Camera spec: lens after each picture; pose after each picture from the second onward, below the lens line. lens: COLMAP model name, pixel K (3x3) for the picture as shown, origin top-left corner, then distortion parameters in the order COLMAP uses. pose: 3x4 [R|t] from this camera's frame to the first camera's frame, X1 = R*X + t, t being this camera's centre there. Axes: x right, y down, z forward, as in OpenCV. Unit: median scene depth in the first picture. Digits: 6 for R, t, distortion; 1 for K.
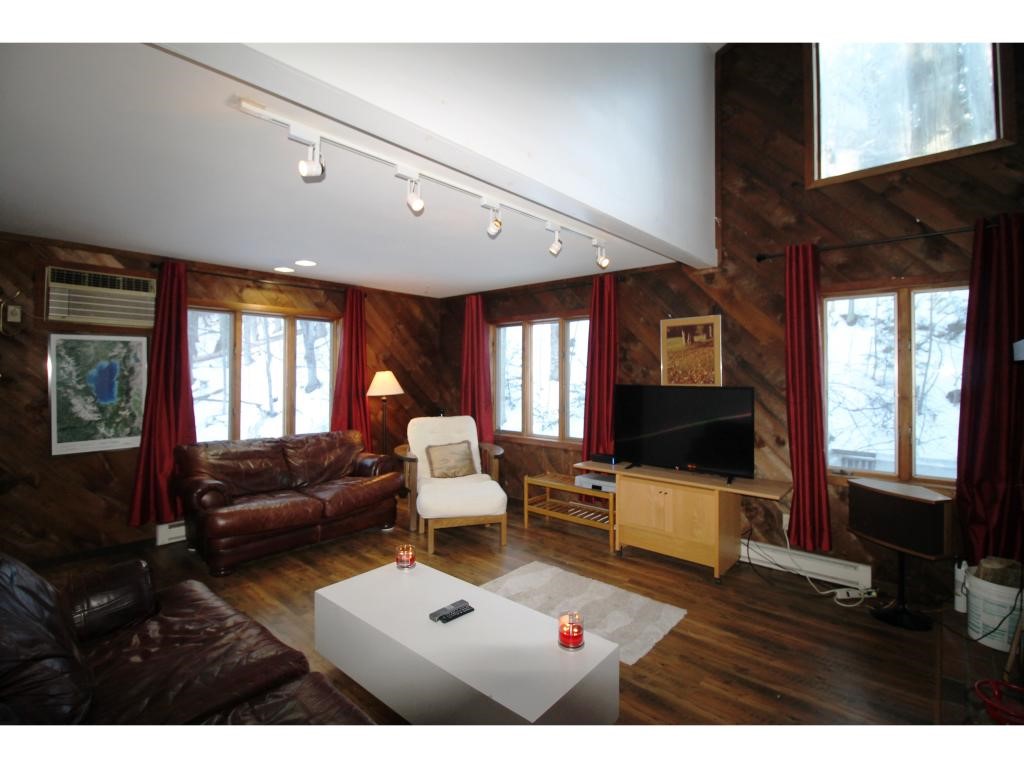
lens RADIAL K [[500.5, 0, 511.3], [0, 500.5, 376.5], [0, 0, 1]] dist [-0.001376, -0.000421]
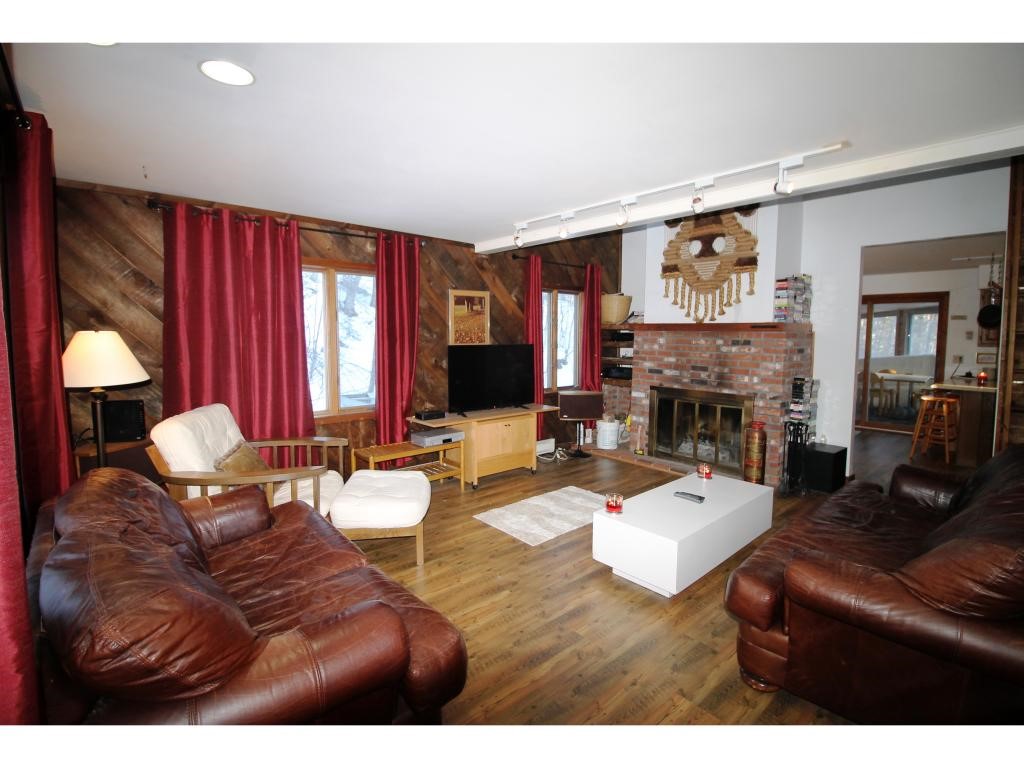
lens RADIAL K [[500.5, 0, 511.3], [0, 500.5, 376.5], [0, 0, 1]] dist [-0.001376, -0.000421]
pose [[0.083208, -0.076527, 0.993590, -0.915262], [0.007784, 0.997067, 0.076143, 0.003251], [-0.996502, 0.001398, 0.083559, 0.804571]]
